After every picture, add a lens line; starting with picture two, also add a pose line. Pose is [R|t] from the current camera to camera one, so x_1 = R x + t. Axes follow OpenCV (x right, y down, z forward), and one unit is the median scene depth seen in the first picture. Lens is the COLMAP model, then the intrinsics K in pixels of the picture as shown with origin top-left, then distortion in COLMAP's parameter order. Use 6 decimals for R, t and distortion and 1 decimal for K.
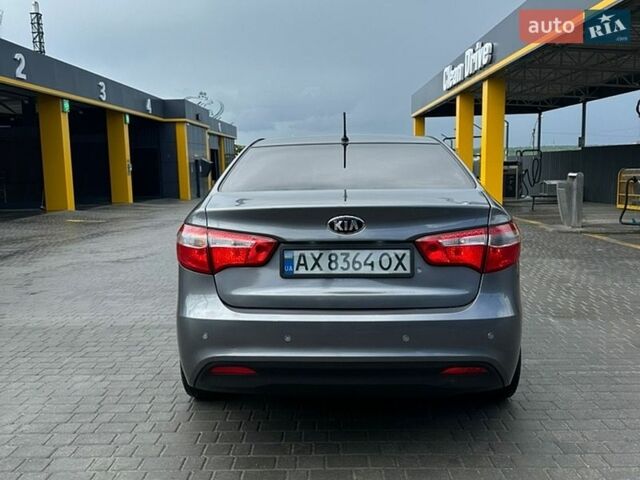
lens RADIAL K [[602.1, 0, 318.4], [0, 602.1, 228.8], [0, 0, 1]] dist [0.144181, -0.299436]
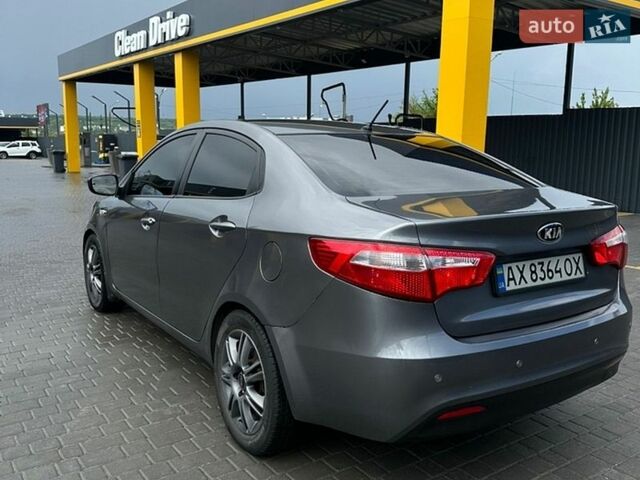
lens RADIAL K [[602.1, 0, 318.4], [0, 602.1, 228.8], [0, 0, 1]] dist [0.144181, -0.299436]
pose [[0.808577, -0.059923, 0.585331, -0.140686], [0.031536, 0.997784, 0.058584, -0.013862], [-0.587545, -0.028911, 0.808675, 0.078778]]
